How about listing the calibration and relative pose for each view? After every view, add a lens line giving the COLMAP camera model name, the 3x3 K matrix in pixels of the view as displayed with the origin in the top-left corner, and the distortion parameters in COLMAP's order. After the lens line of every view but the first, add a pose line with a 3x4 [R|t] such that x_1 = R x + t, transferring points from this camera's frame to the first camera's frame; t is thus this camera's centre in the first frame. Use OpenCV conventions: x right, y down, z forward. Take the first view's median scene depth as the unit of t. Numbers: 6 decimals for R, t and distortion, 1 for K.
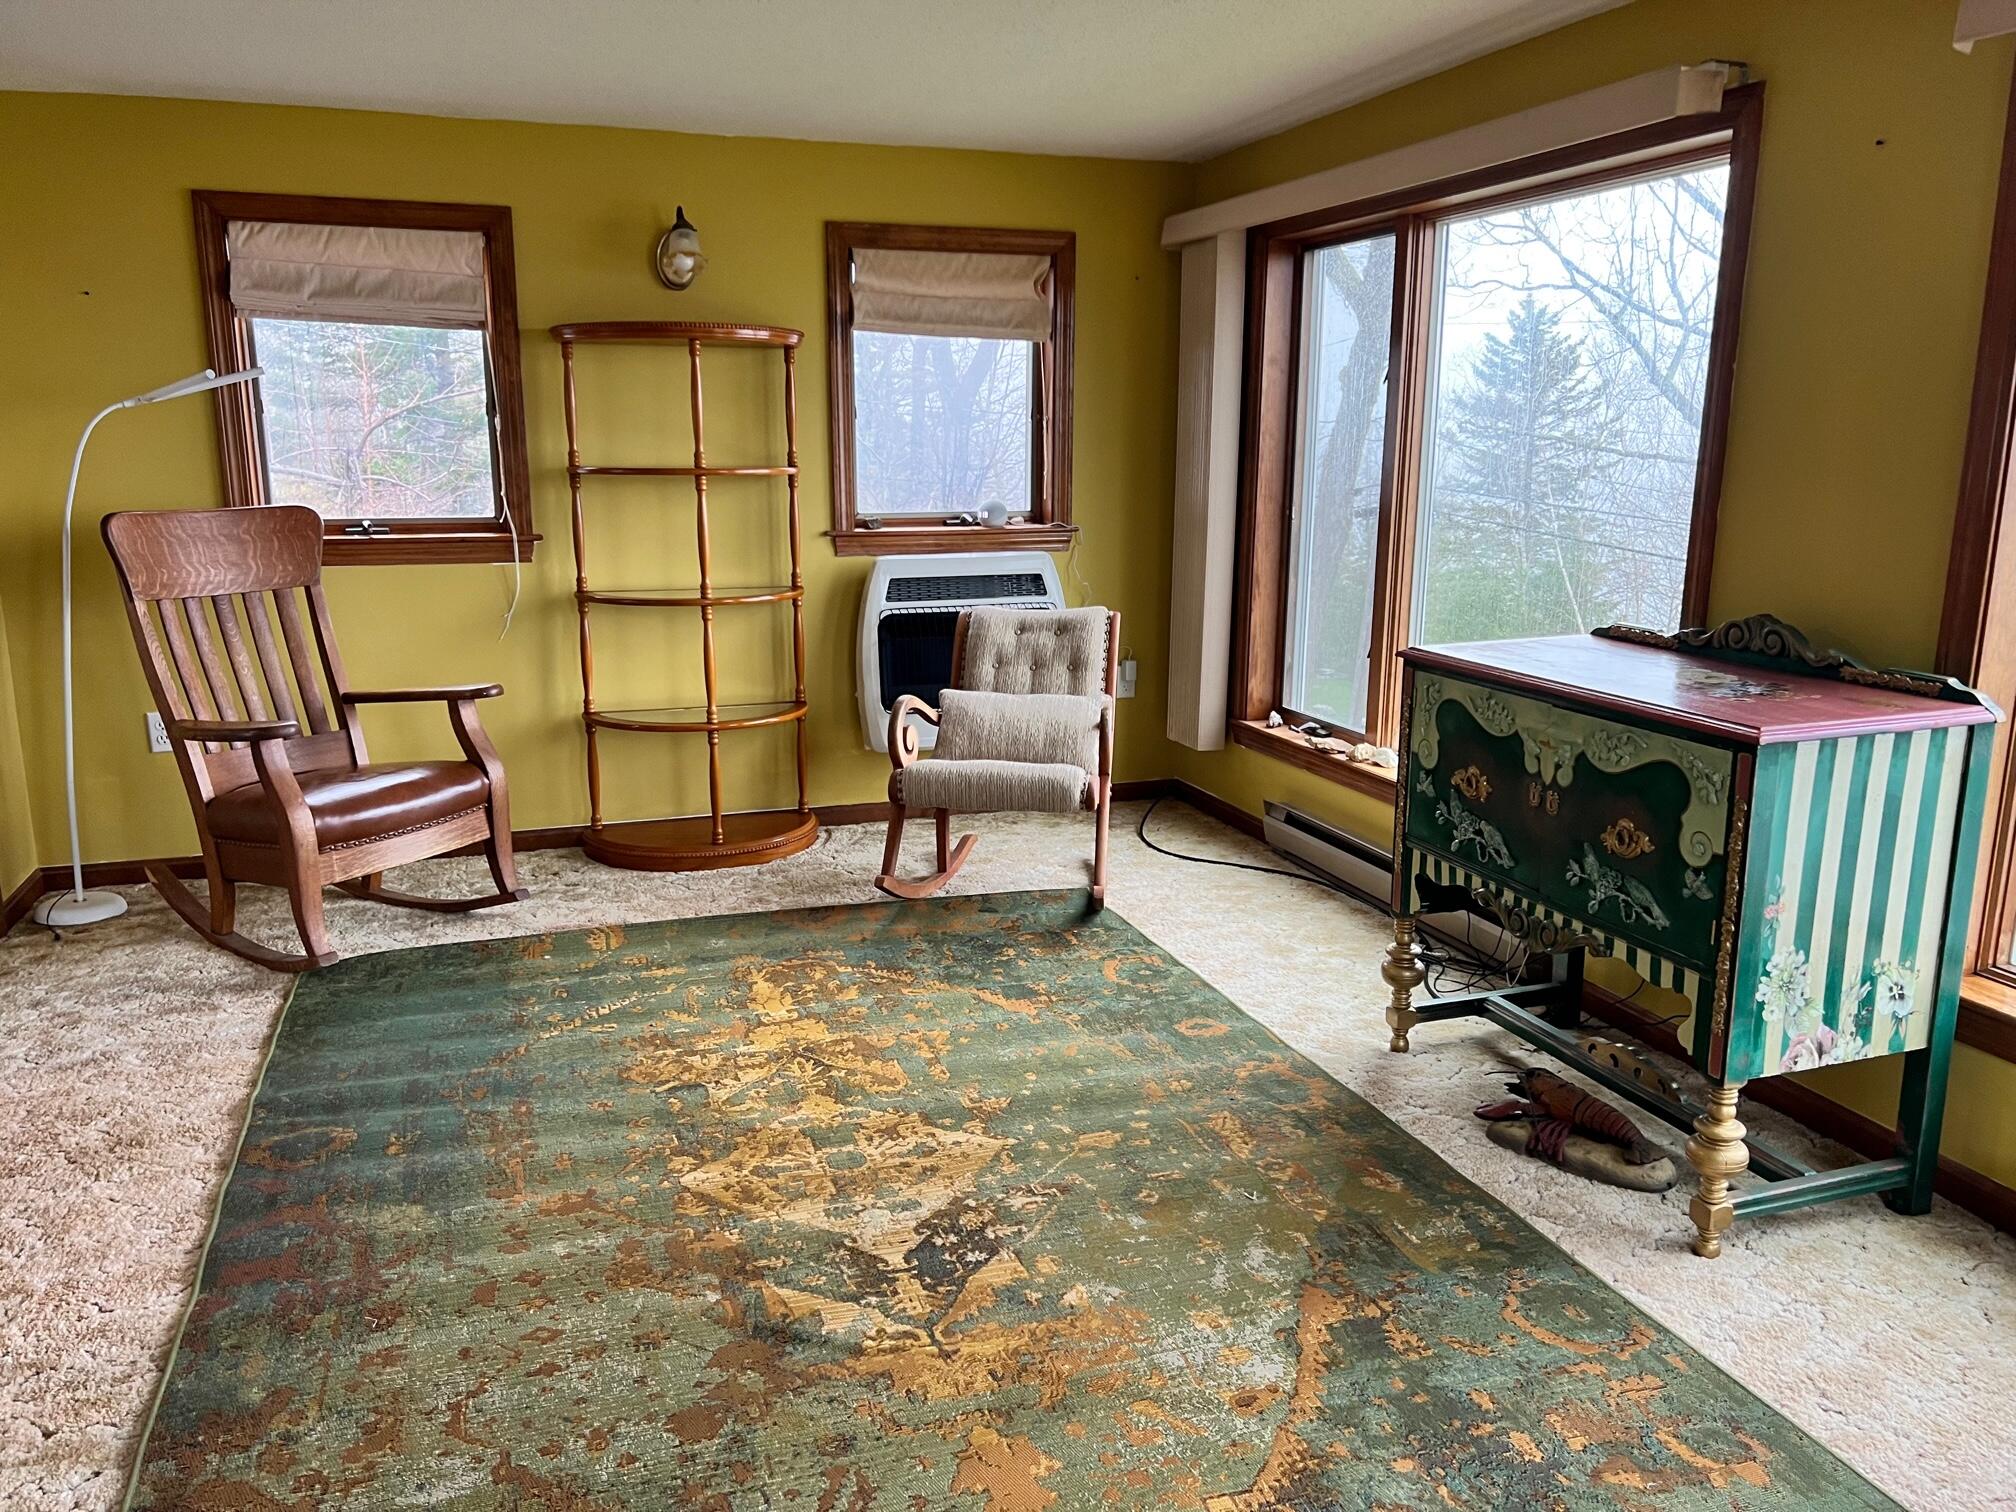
lens RADIAL K [[1506.8, 0, 1012.6], [0, 1506.8, 762.6], [0, 0, 1]] dist [0.050456, -0.043856]
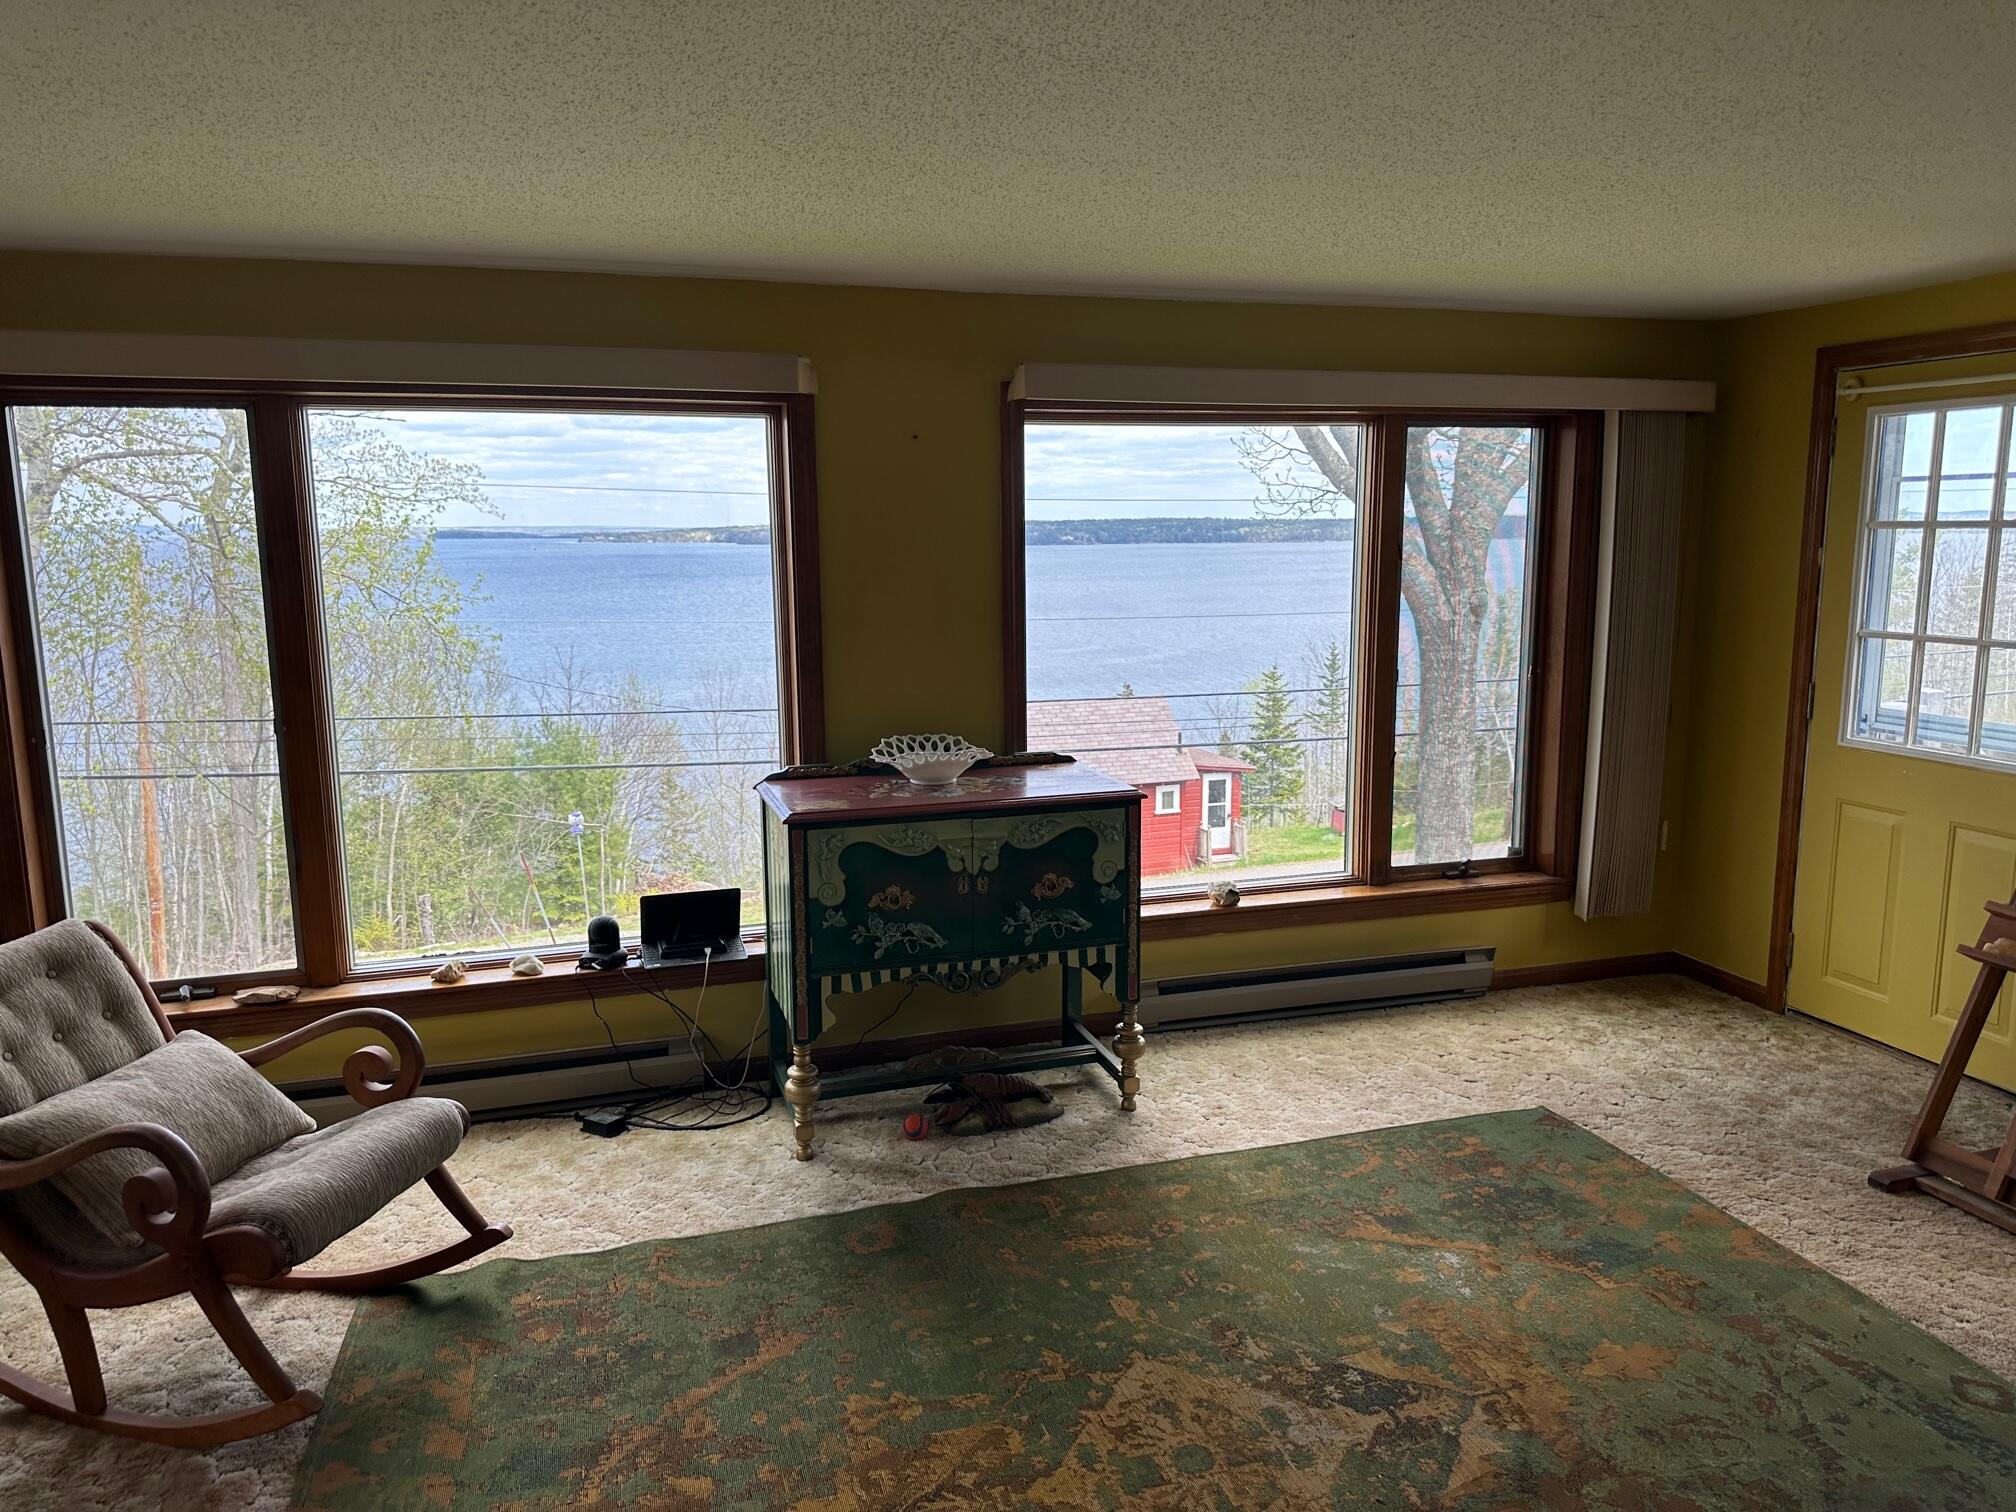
lens RADIAL K [[1437.1, 0, 1009.2], [0, 1437.1, 753.4], [0, 0, 1]] dist [0.043568, 0.000663]
pose [[0.020199, -0.165984, 0.985921, -1.002493], [0.223677, 0.961878, 0.157354, -0.315685], [-0.974454, 0.217349, 0.056556, 0.934381]]
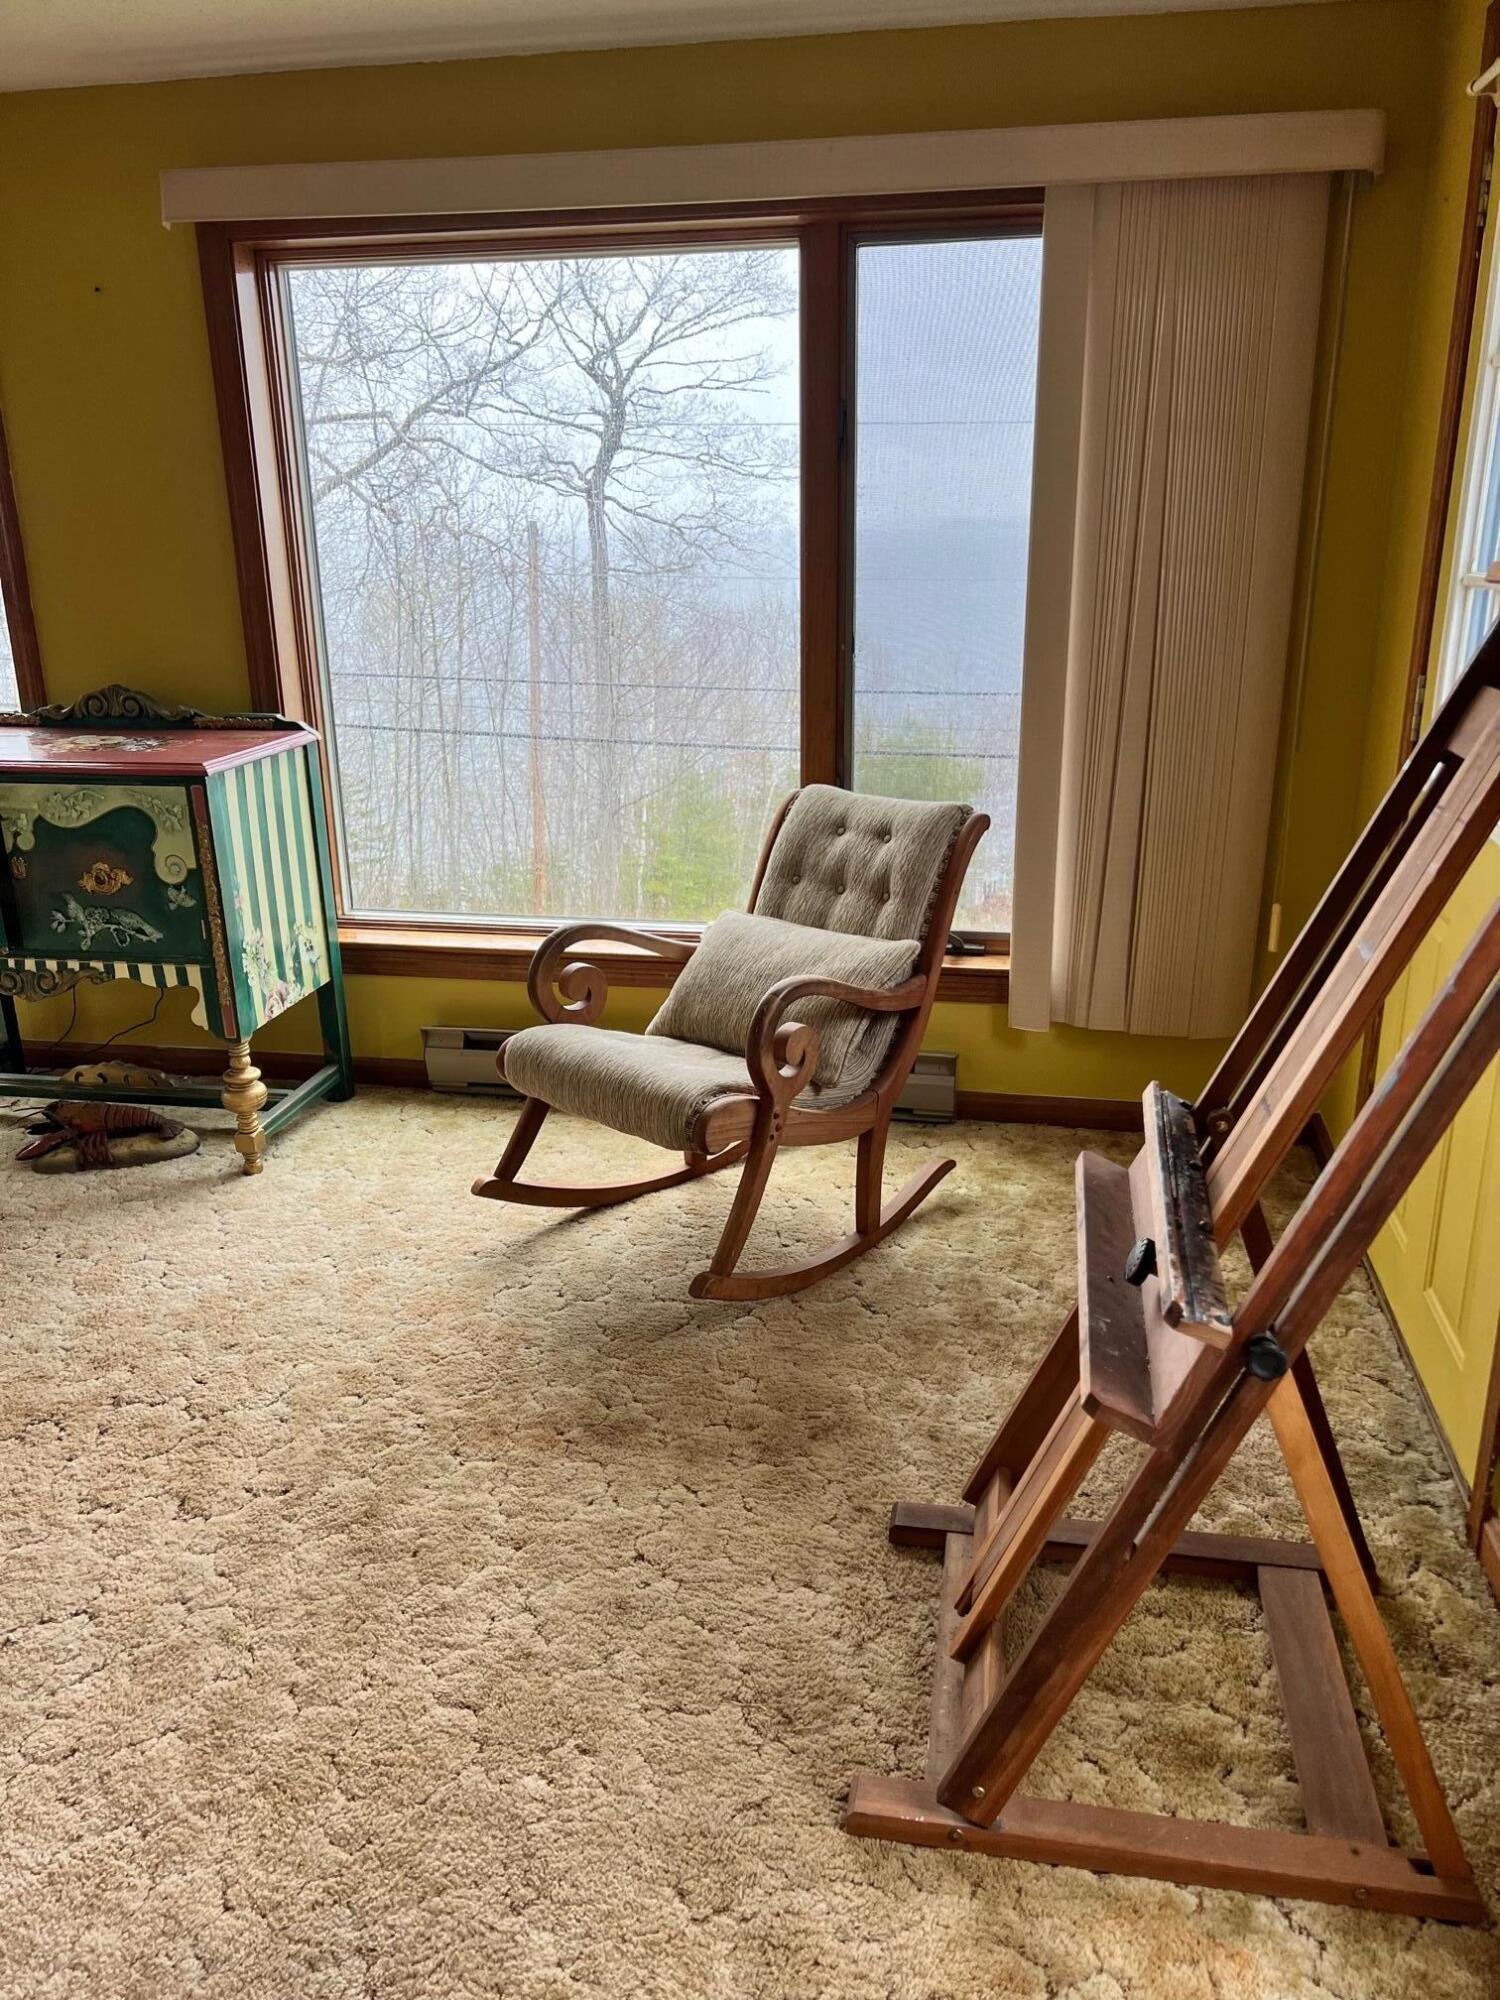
lens RADIAL K [[1494.9, 0, 762.7], [0, 1494.9, 1007.0], [0, 0, 1]] dist [0.050456, -0.043856]
pose [[0.499784, -0.276414, 0.820860, -0.344480], [0.200916, 0.958859, 0.200554, 0.013083], [-0.842525, 0.064690, 0.534759, -0.071950]]
